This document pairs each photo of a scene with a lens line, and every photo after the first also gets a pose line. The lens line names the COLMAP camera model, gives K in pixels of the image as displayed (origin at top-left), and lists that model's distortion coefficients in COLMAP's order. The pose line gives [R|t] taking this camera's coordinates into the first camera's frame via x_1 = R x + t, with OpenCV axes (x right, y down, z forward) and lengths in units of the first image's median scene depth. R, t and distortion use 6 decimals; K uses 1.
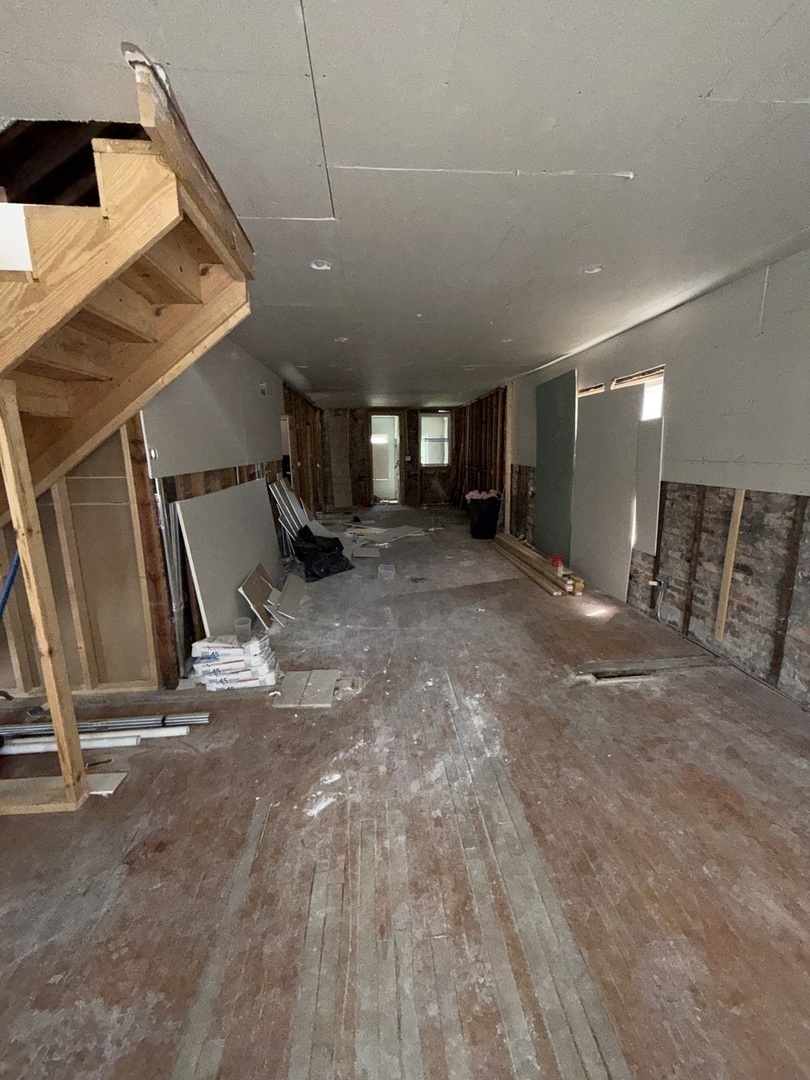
lens RADIAL K [[432.8, 0, 407.2], [0, 432.8, 539.6], [0, 0, 1]] dist [0.003461, -0.000183]
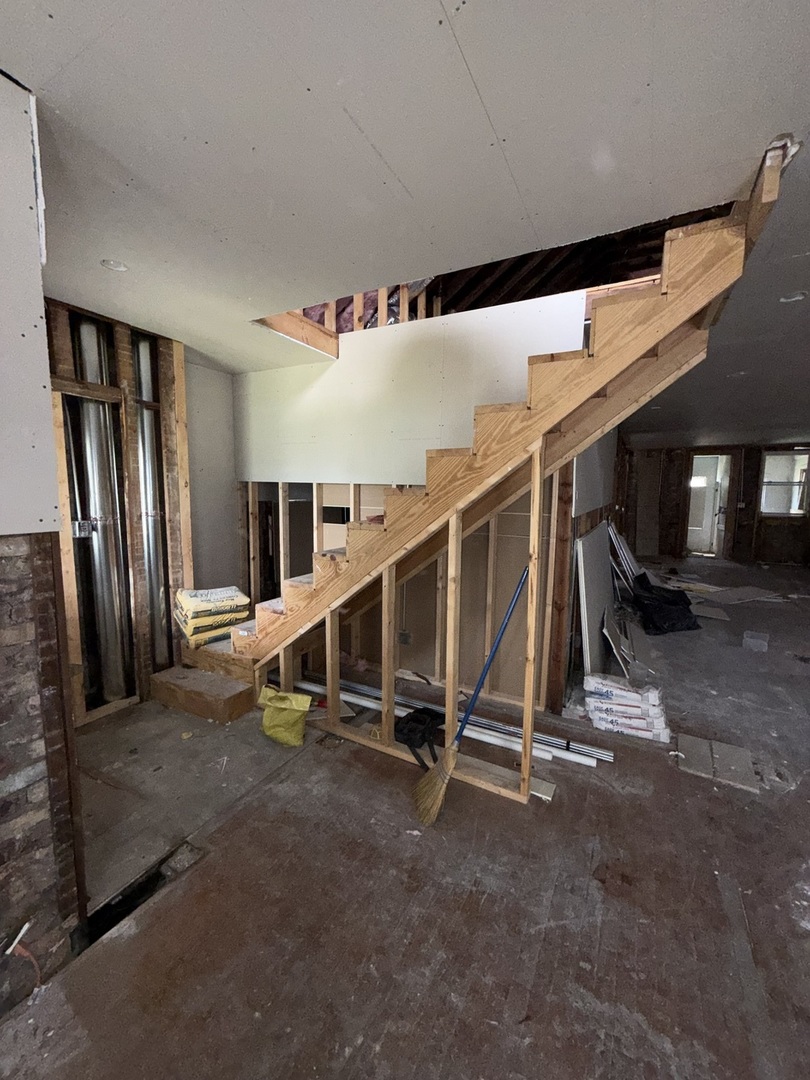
lens RADIAL K [[432.8, 0, 404.6], [0, 432.8, 539.7], [0, 0, 1]] dist [0.003461, -0.000183]
pose [[0.834525, 0.081100, -0.544968, -0.317152], [-0.131271, 0.989891, -0.053708, 0.028926], [0.535103, 0.116360, 0.836735, -0.134760]]
